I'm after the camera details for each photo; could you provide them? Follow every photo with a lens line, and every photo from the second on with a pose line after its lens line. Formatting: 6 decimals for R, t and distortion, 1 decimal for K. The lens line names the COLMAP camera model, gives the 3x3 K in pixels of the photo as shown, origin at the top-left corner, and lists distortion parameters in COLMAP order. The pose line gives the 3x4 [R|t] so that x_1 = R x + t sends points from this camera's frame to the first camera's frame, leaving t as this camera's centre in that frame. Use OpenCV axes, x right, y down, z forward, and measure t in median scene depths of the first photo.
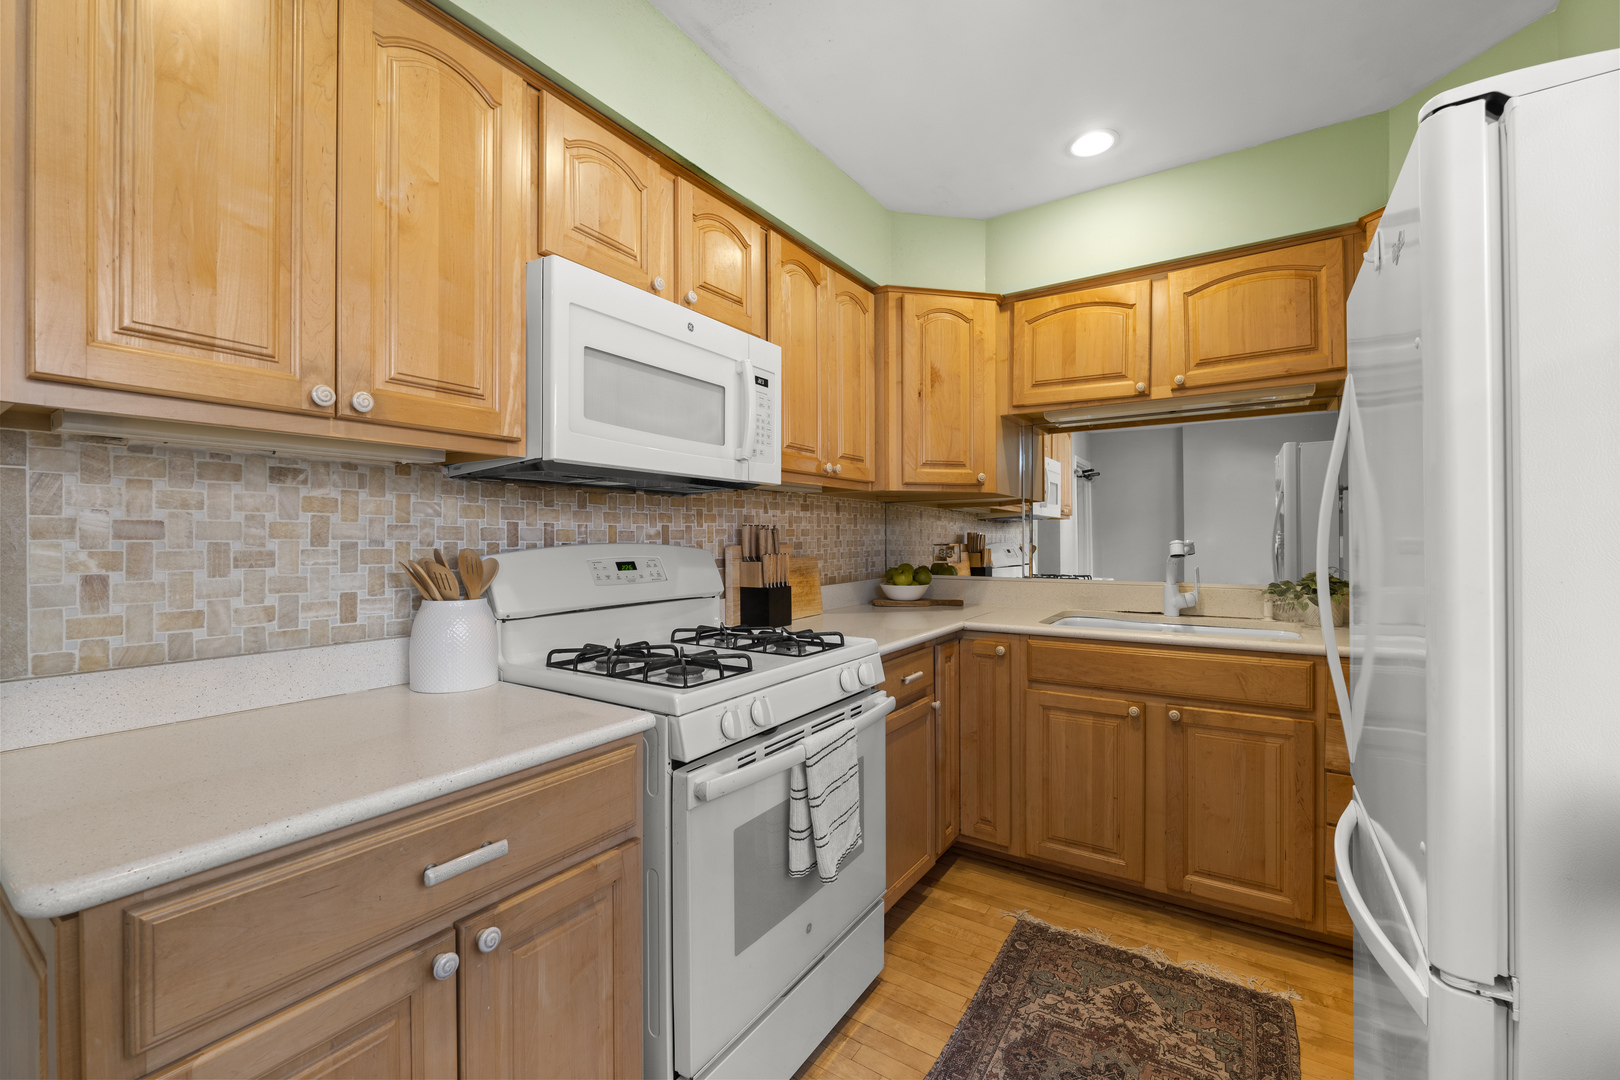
lens RADIAL K [[655.3, 0, 806.3], [0, 655.3, 539.8], [0, 0, 1]] dist [-0.013420, 0.000426]
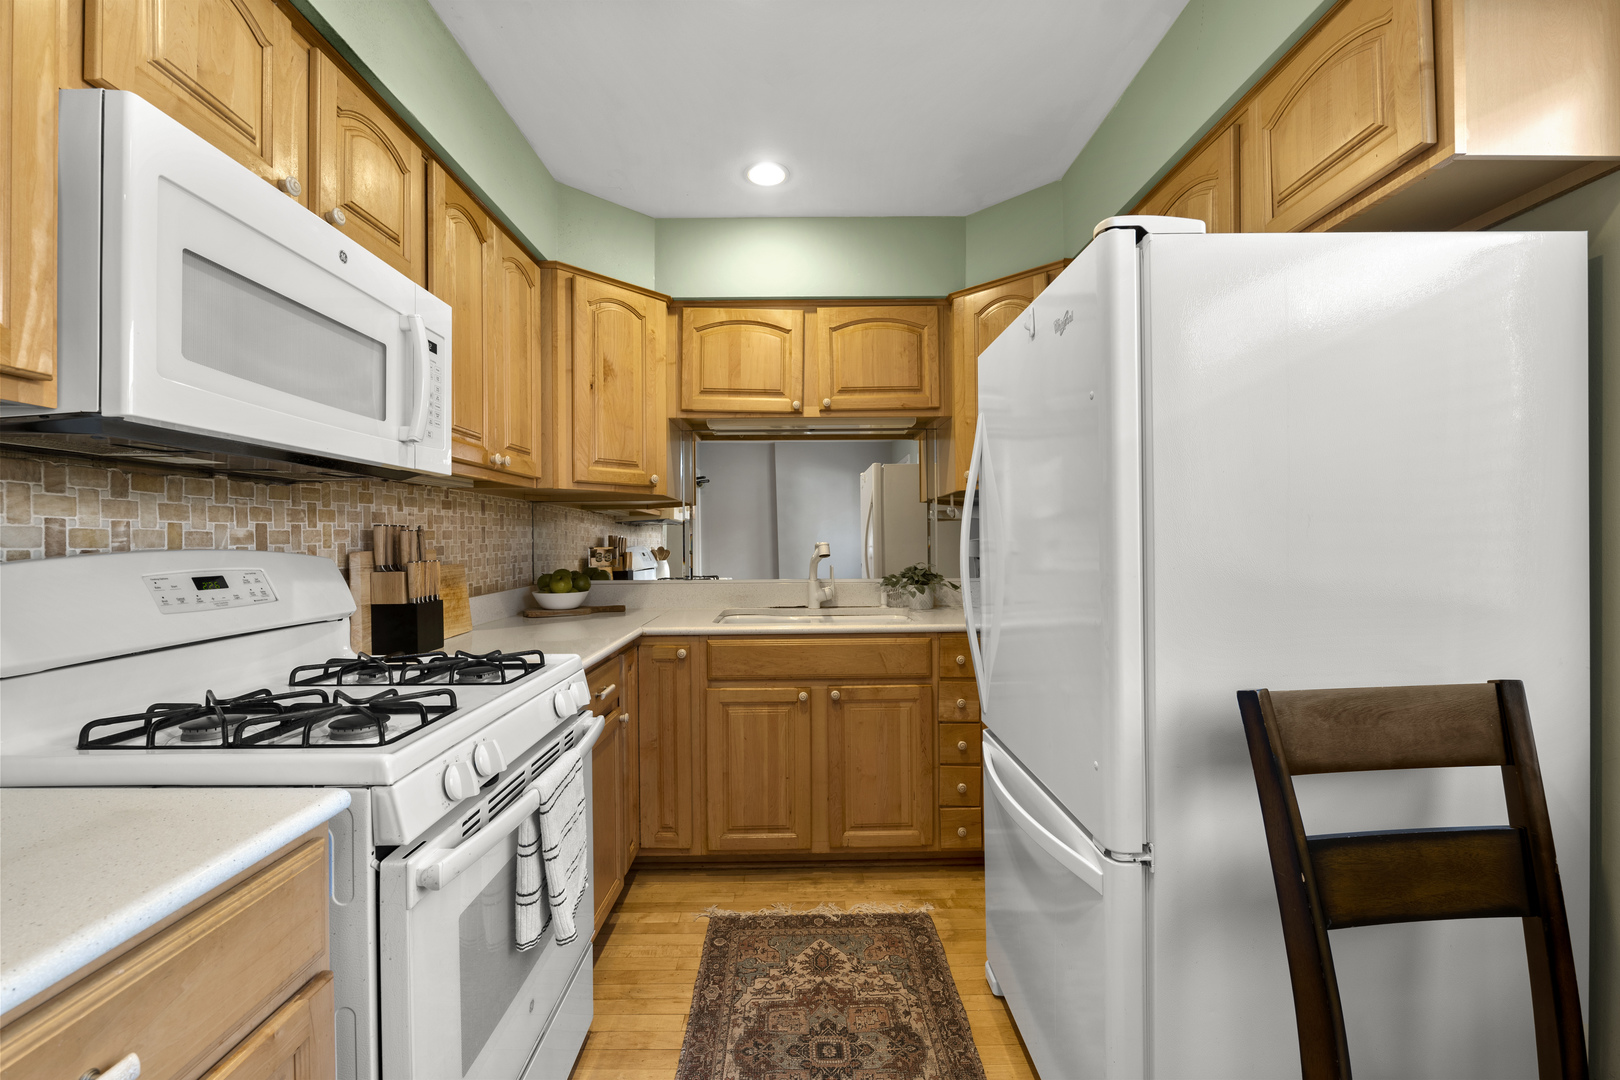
lens RADIAL K [[655.3, 0, 801.3], [0, 655.3, 540.3], [0, 0, 1]] dist [-0.013420, 0.000426]
pose [[0.826807, -0.002770, 0.562479, -0.149029], [0.005472, 0.999980, -0.003119, 0.001129], [-0.562459, 0.005657, 0.826806, 0.093453]]
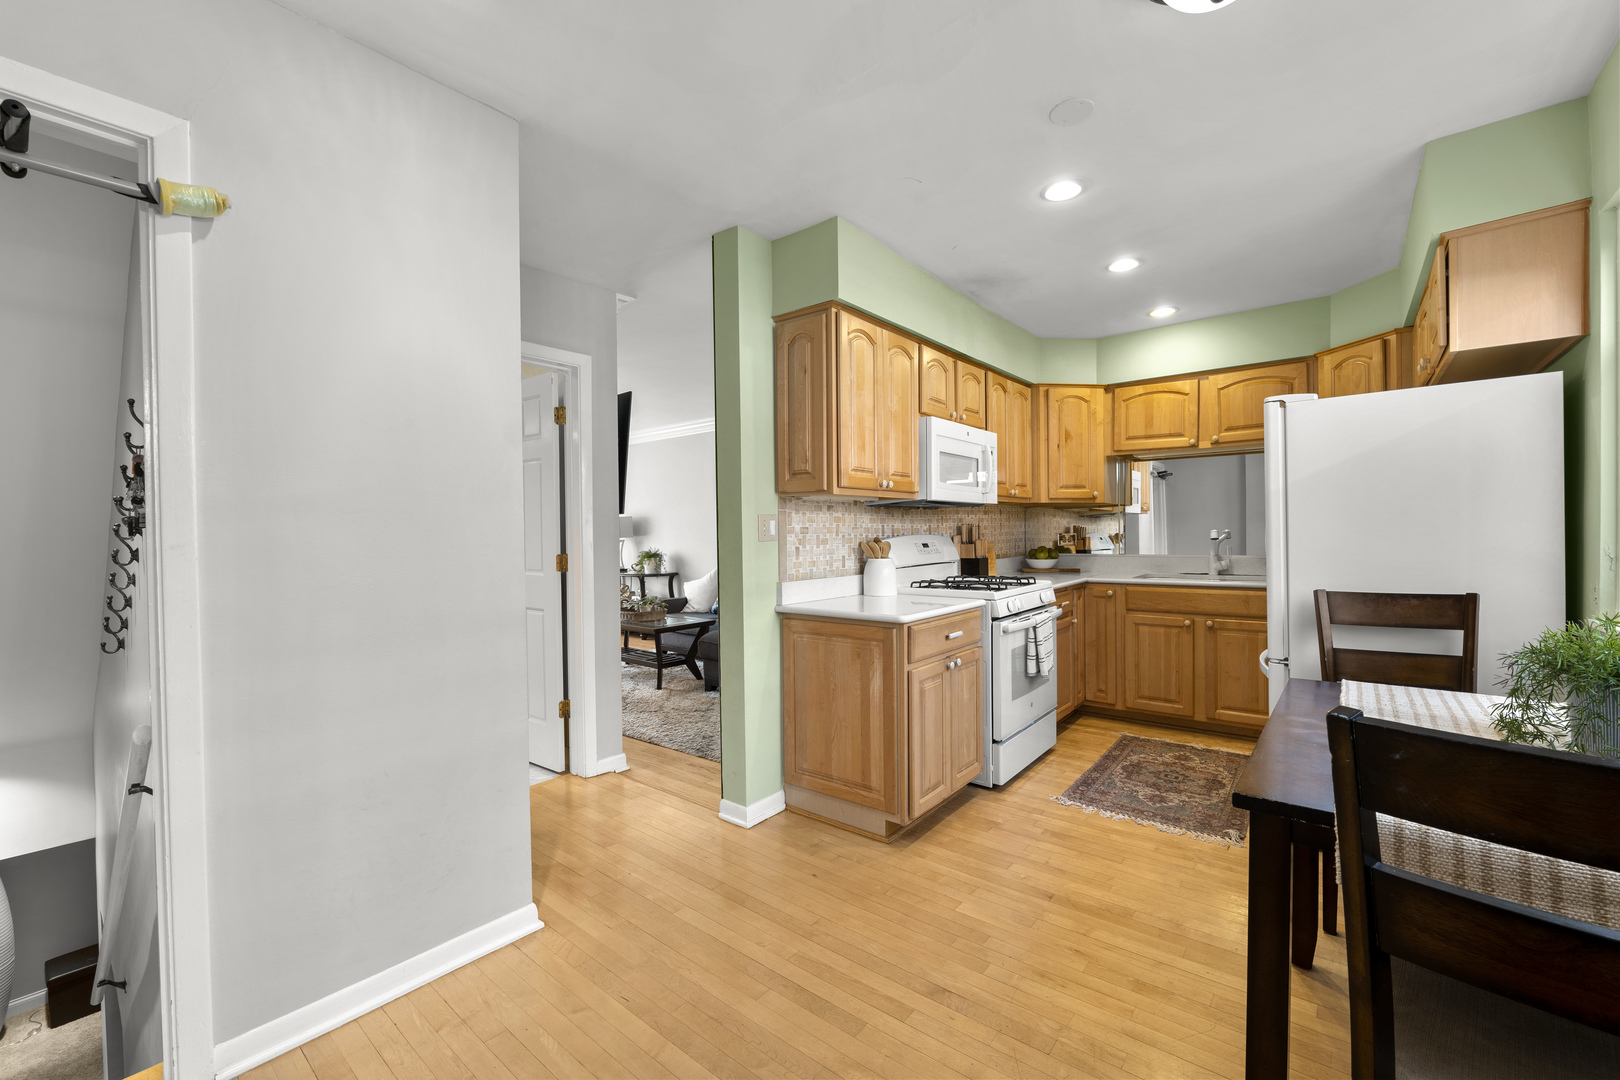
lens RADIAL K [[655.3, 0, 807.5], [0, 655.3, 538.5], [0, 0, 1]] dist [-0.013420, 0.000426]
pose [[0.995582, -0.008535, -0.093505, -0.463621], [0.009531, 0.999903, 0.010202, -0.006275], [0.093409, -0.011048, 0.995567, -1.103264]]
